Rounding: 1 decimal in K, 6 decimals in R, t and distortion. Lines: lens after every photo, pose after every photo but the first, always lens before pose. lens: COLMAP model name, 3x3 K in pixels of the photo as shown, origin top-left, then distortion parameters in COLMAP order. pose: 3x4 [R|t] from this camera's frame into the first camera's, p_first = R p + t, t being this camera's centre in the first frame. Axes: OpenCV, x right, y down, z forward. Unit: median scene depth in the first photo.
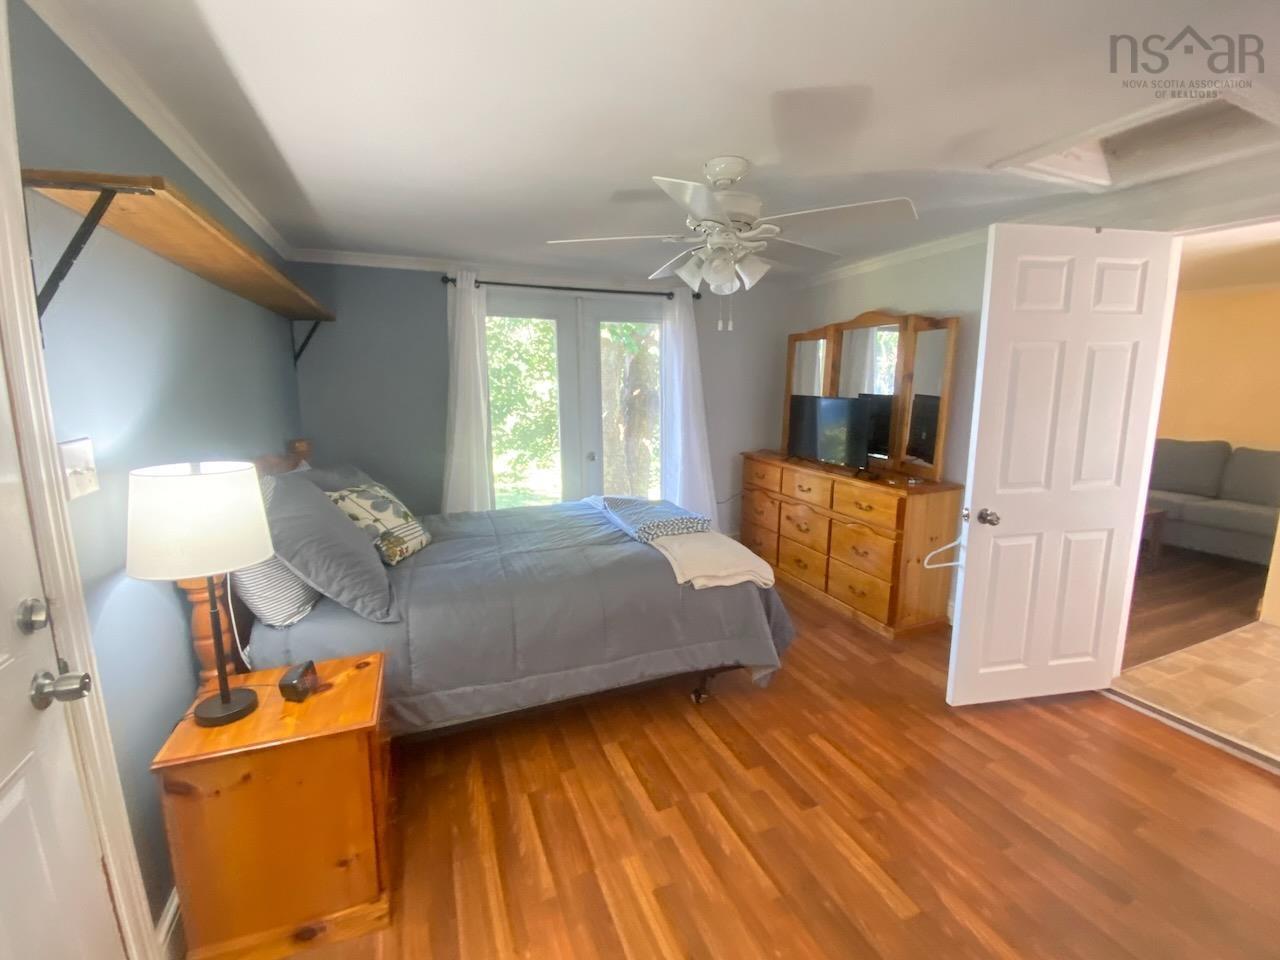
lens RADIAL K [[523.7, 0, 629.3], [0, 523.7, 472.7], [0, 0, 1]] dist [-0.023397, -0.000140]
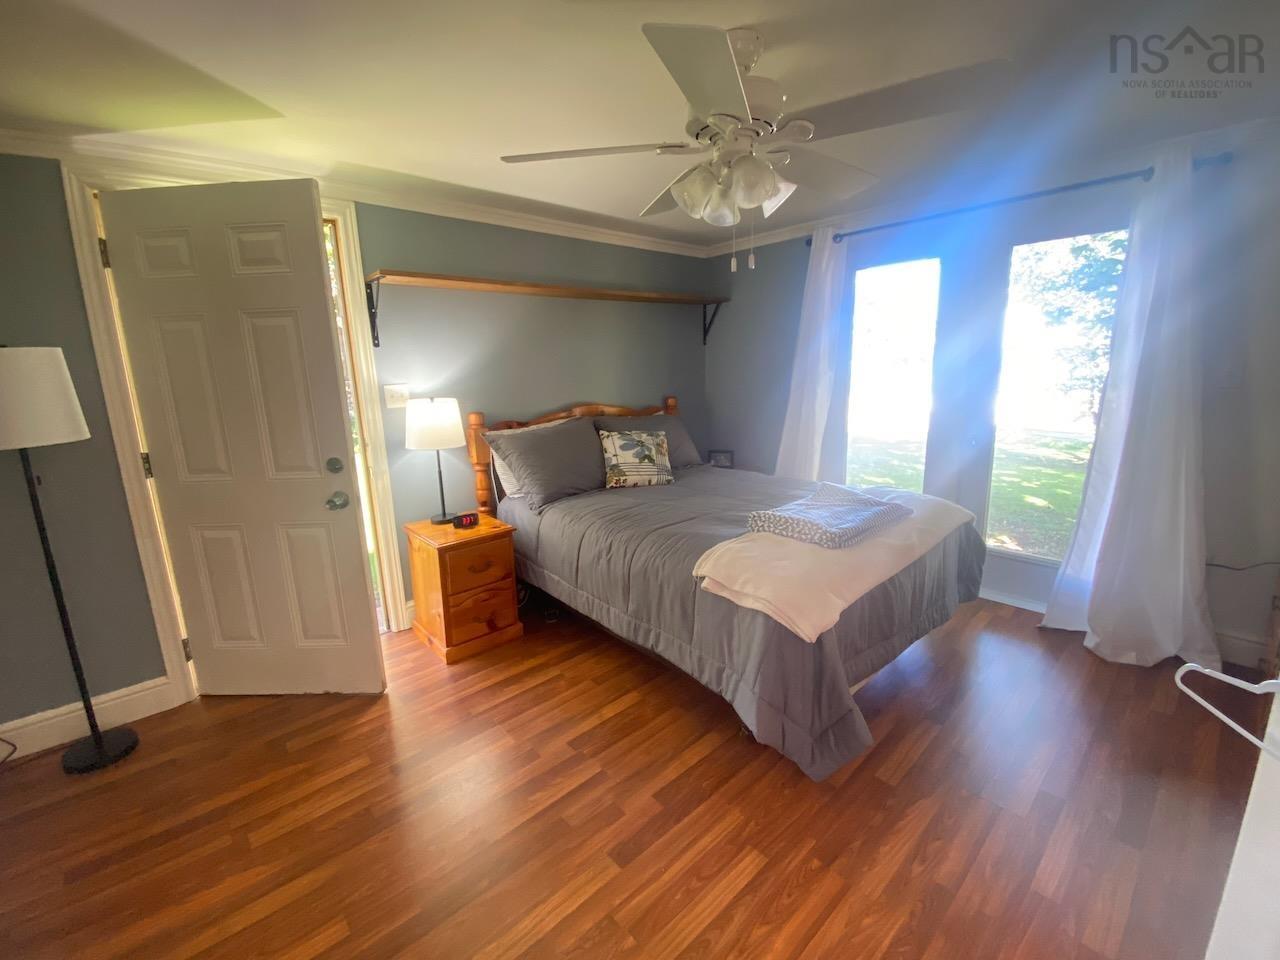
lens RADIAL K [[523.7, 0, 629.3], [0, 523.7, 472.7], [0, 0, 1]] dist [-0.023397, -0.000140]
pose [[0.333941, 0.179880, -0.925271, 0.835584], [-0.116469, 0.981974, 0.148869, -0.075261], [0.935371, 0.058052, 0.348872, 0.572486]]
